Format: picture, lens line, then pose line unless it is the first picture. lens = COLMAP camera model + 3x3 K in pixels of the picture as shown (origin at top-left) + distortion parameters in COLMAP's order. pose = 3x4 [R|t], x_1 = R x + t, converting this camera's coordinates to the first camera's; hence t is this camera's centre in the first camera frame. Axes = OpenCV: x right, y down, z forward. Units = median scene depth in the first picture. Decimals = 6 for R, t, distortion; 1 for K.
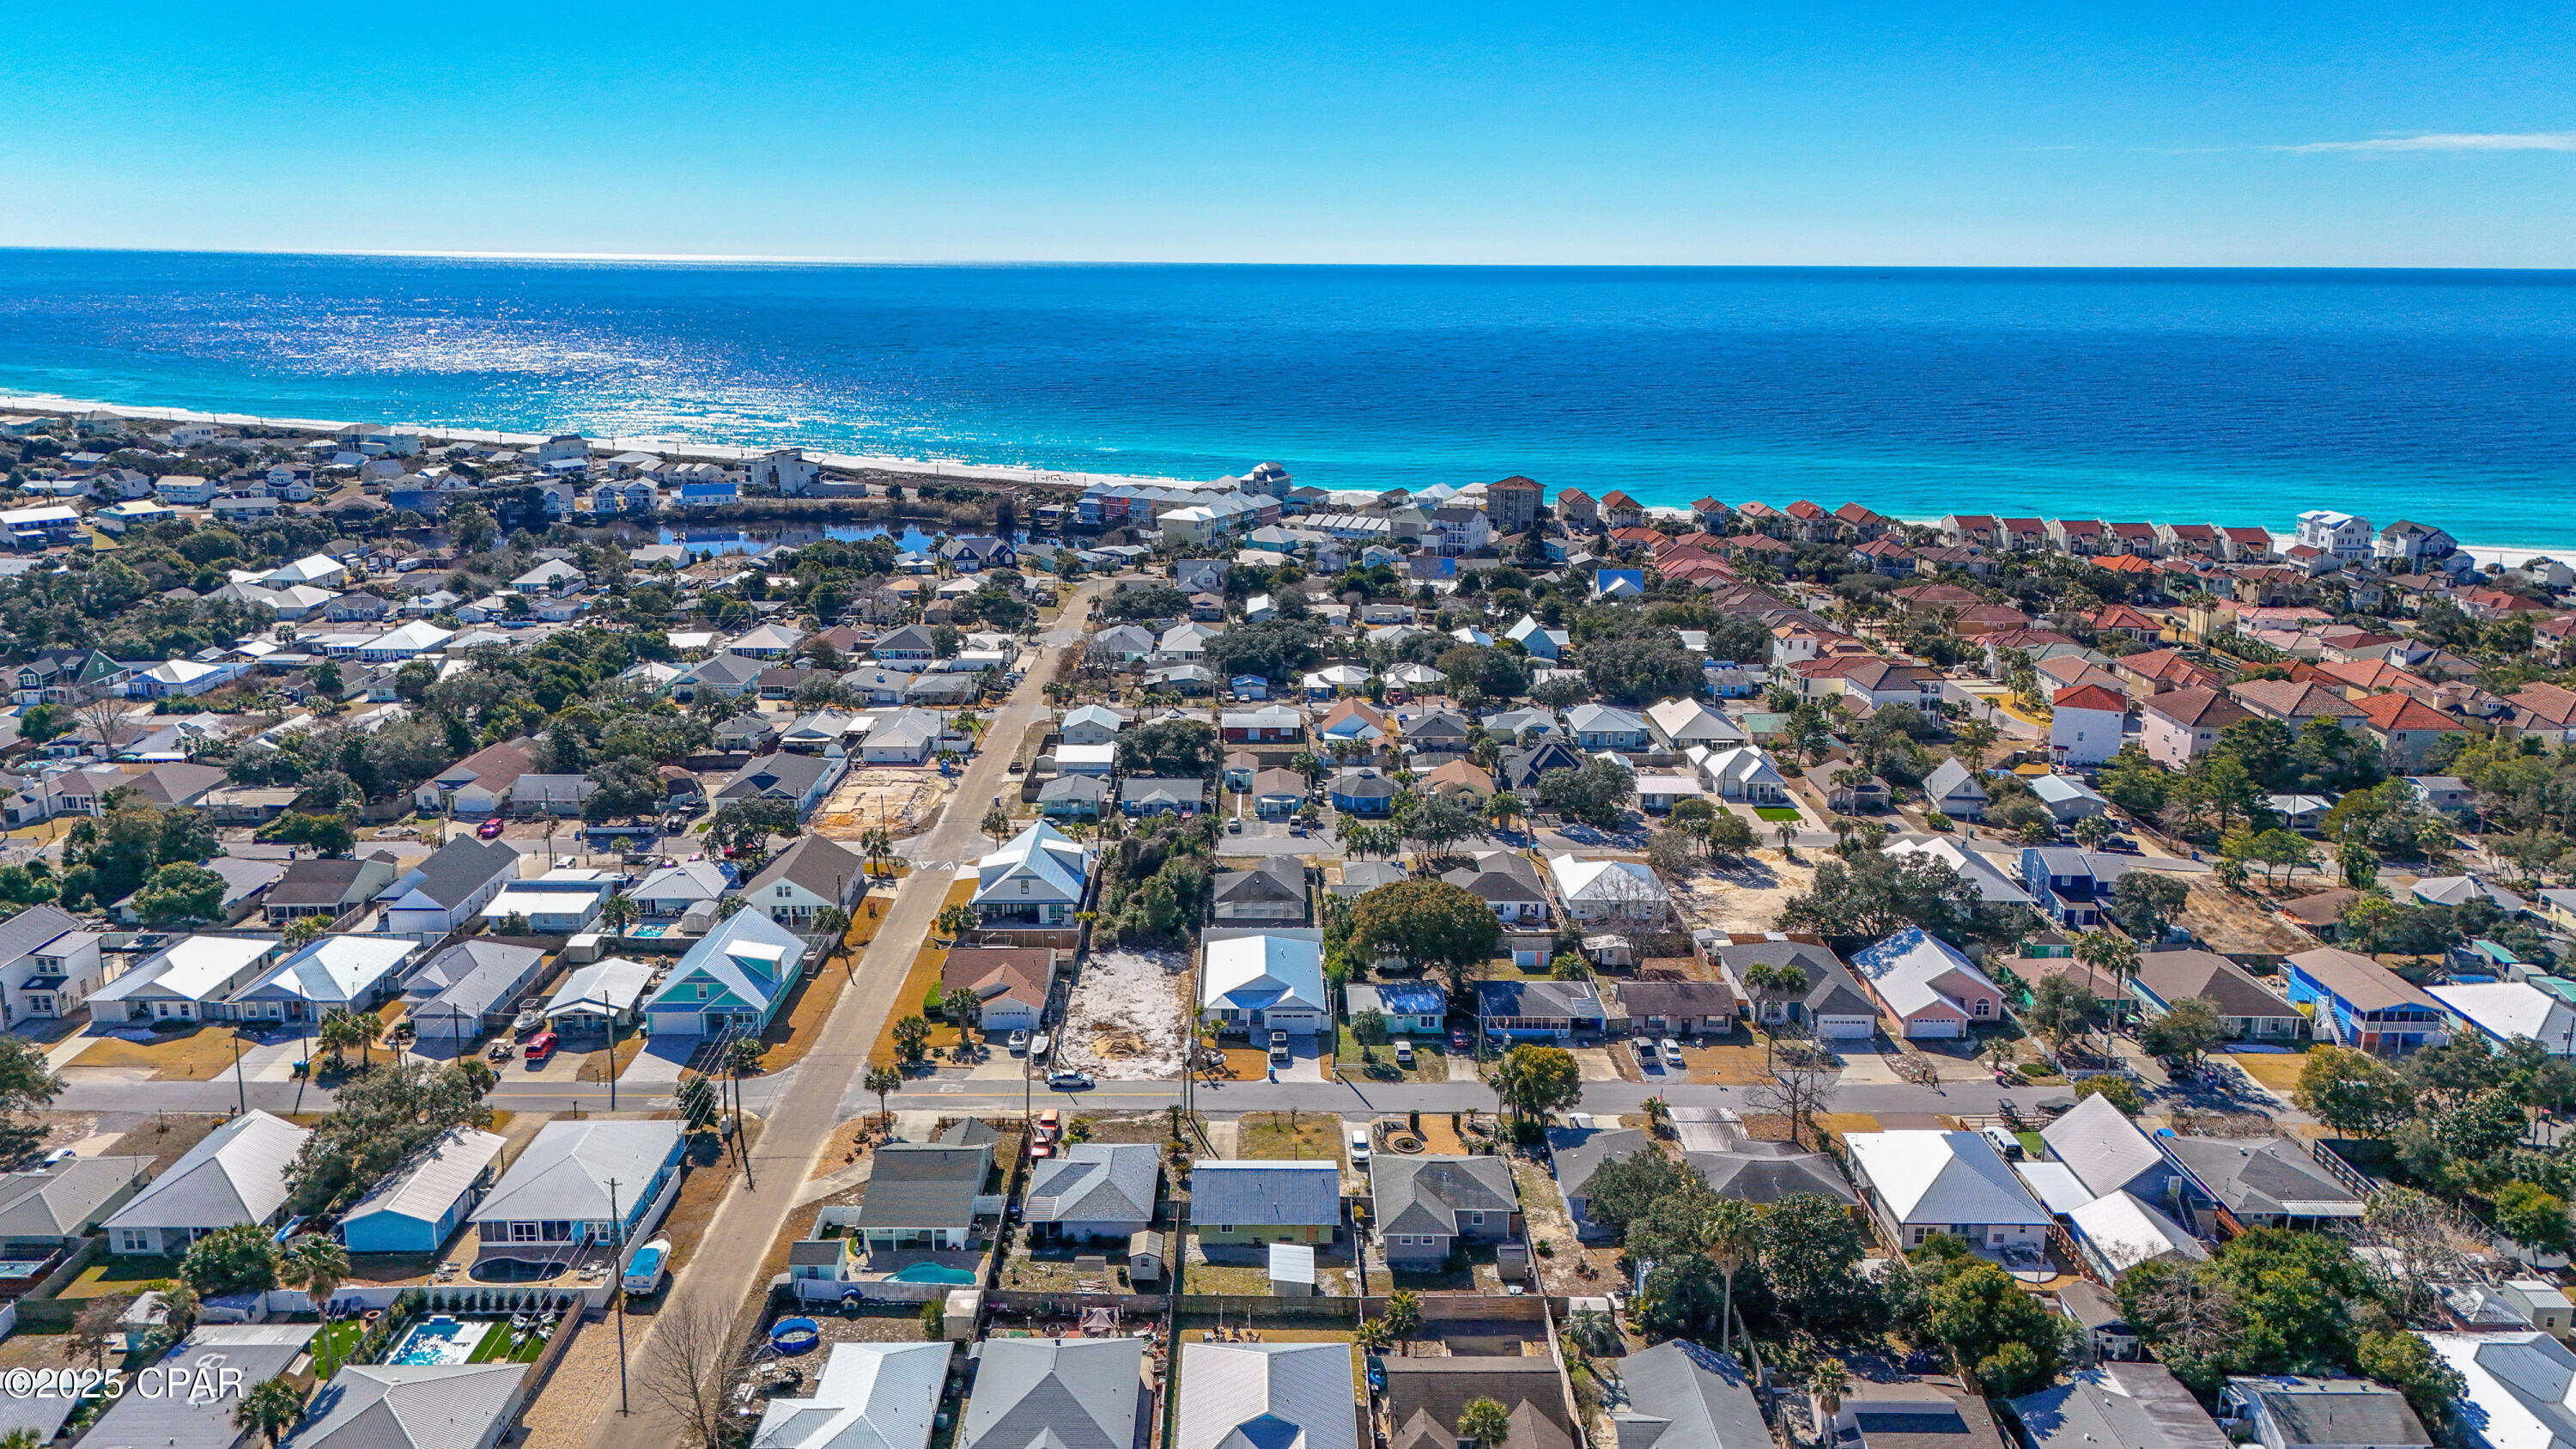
lens RADIAL K [[1866.9, 0, 1316.6], [0, 1866.9, 721.4], [0, 0, 1]] dist [0.111797, -0.141859]
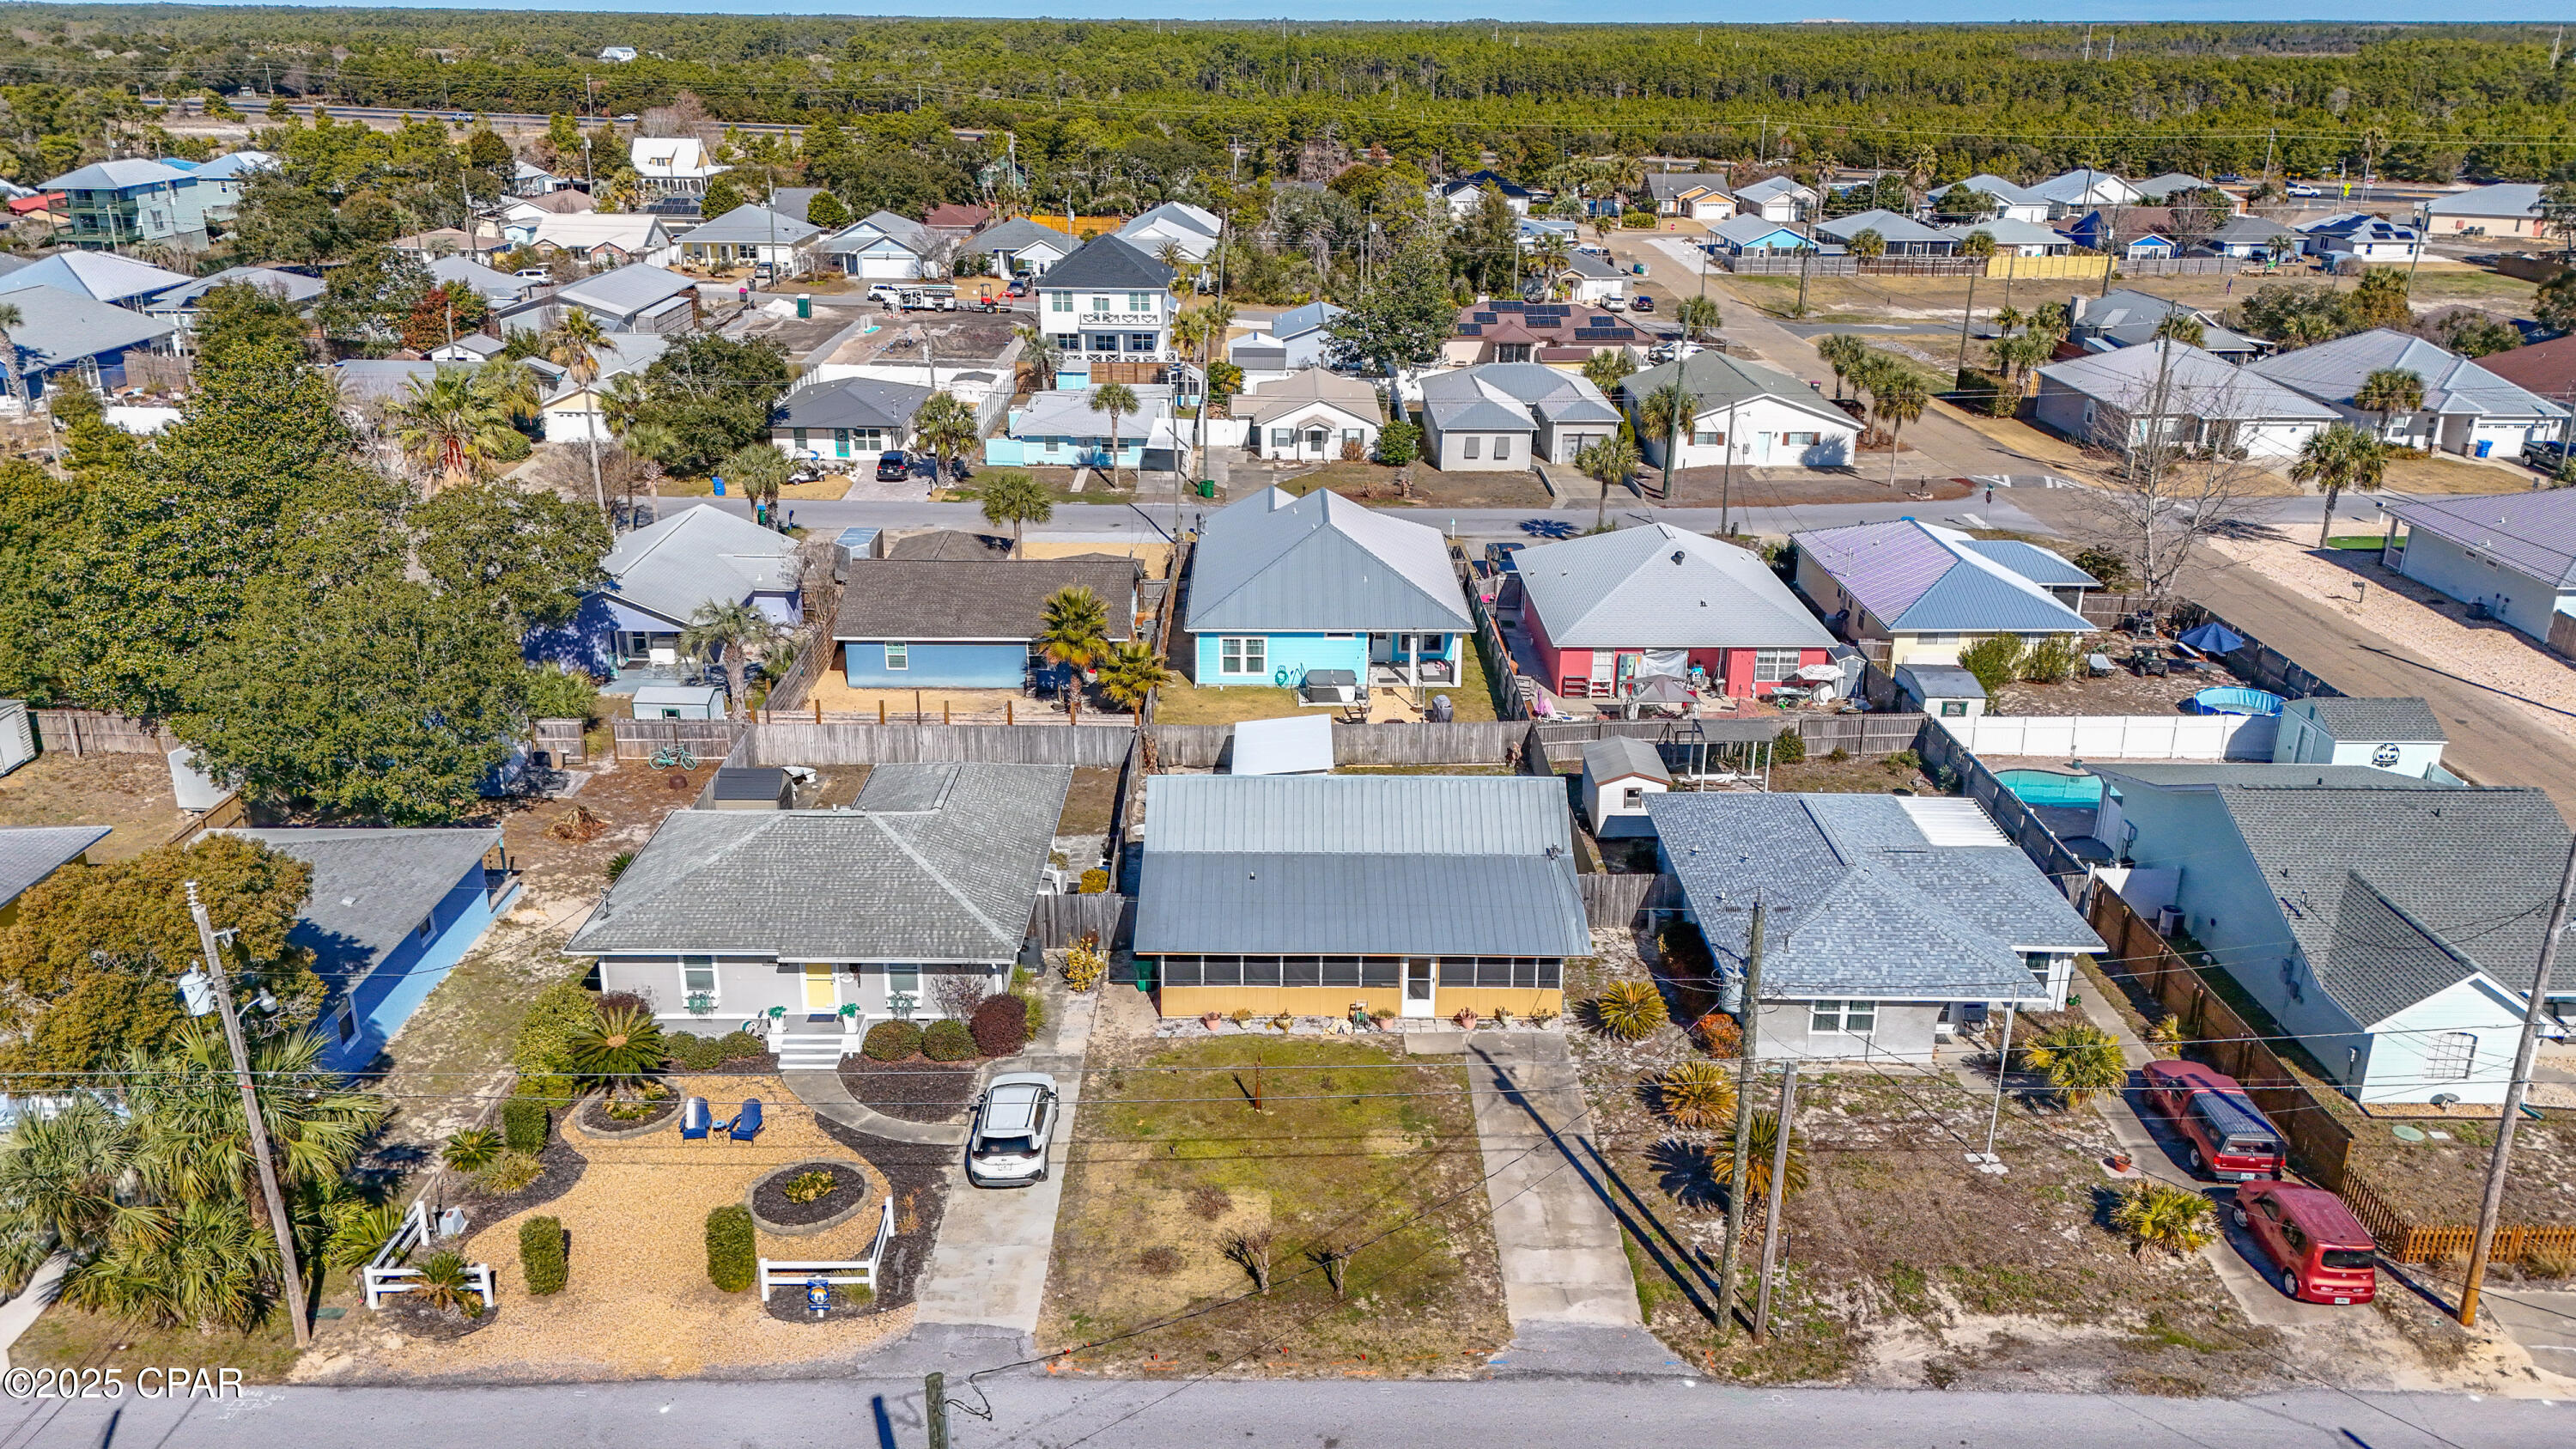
lens RADIAL K [[1872.1, 0, 1288.0], [0, 1872.1, 724.5], [0, 0, 1]] dist [0.118784, -0.152224]
pose [[-0.999636, -0.023958, 0.012406, -0.015662], [-0.012665, 0.822732, 0.568289, 0.025580], [-0.023822, 0.567925, -0.822736, 1.081804]]
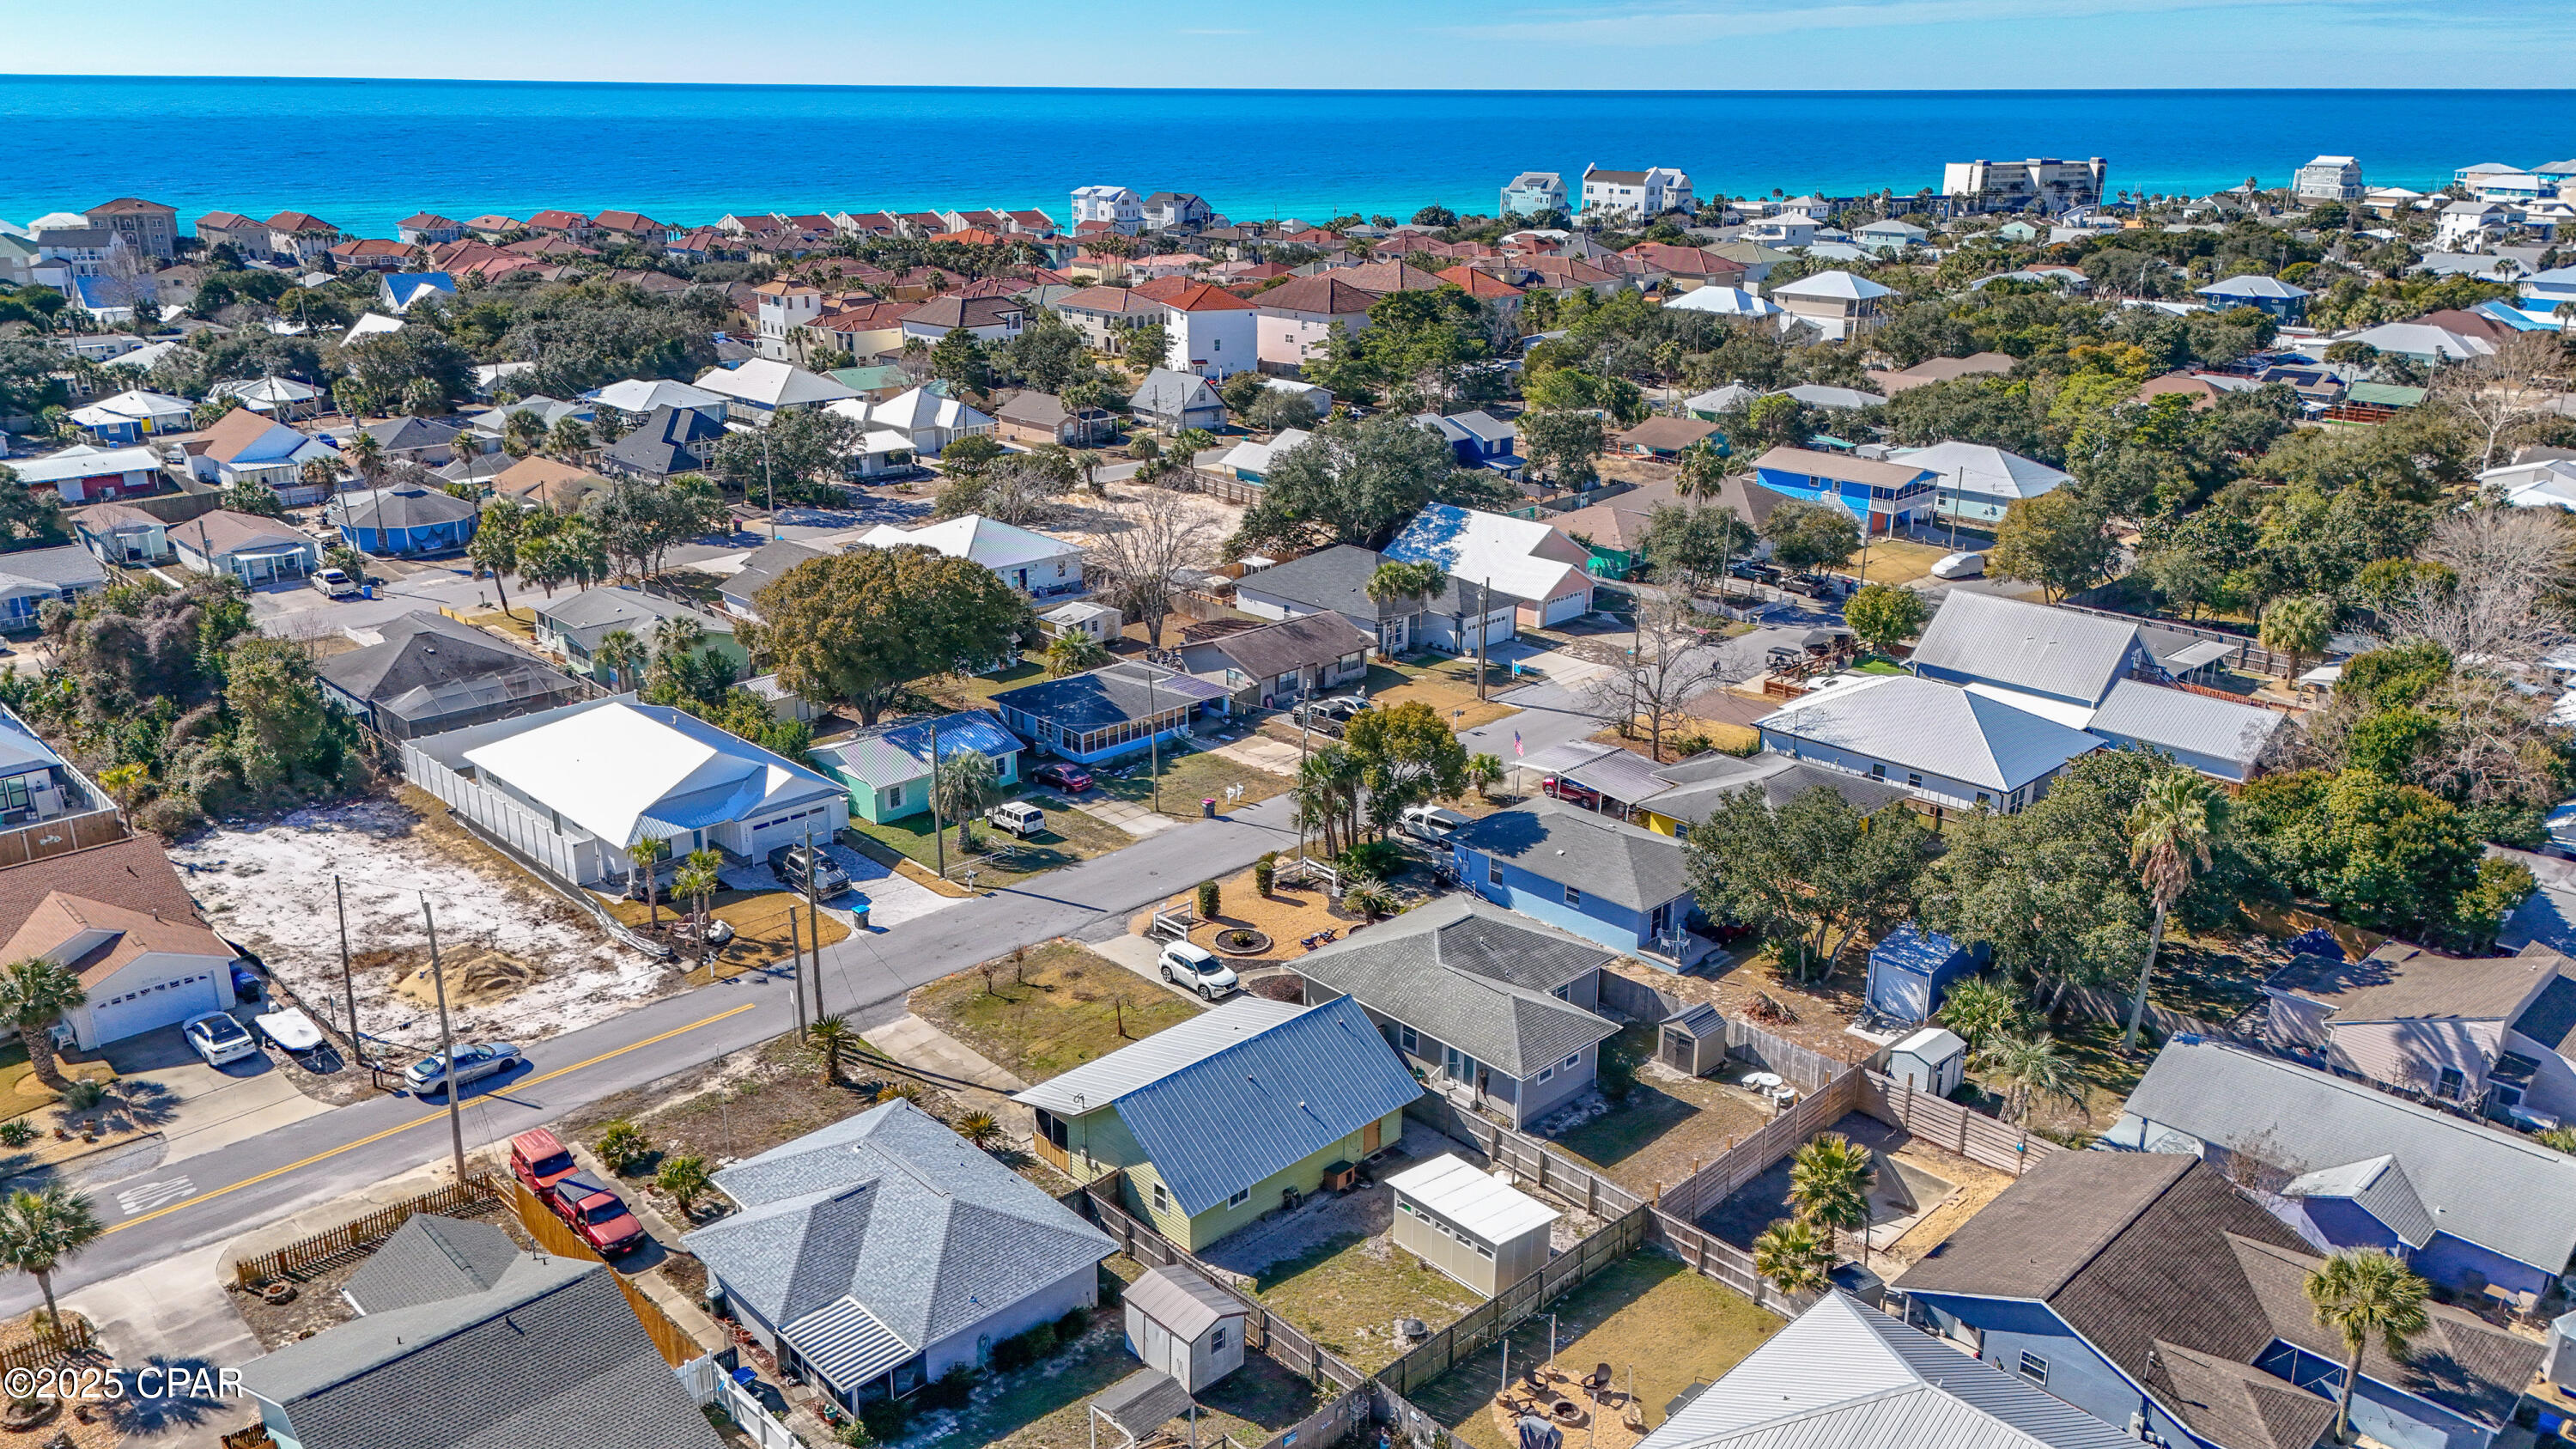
lens RADIAL K [[1872.1, 0, 1288.0], [0, 1872.1, 724.5], [0, 0, 1]] dist [0.118784, -0.152224]
pose [[0.737187, -0.227767, 0.636143, -0.242540], [0.168464, 0.973698, 0.153403, 0.080500], [-0.654351, -0.005919, 0.756168, 0.547492]]
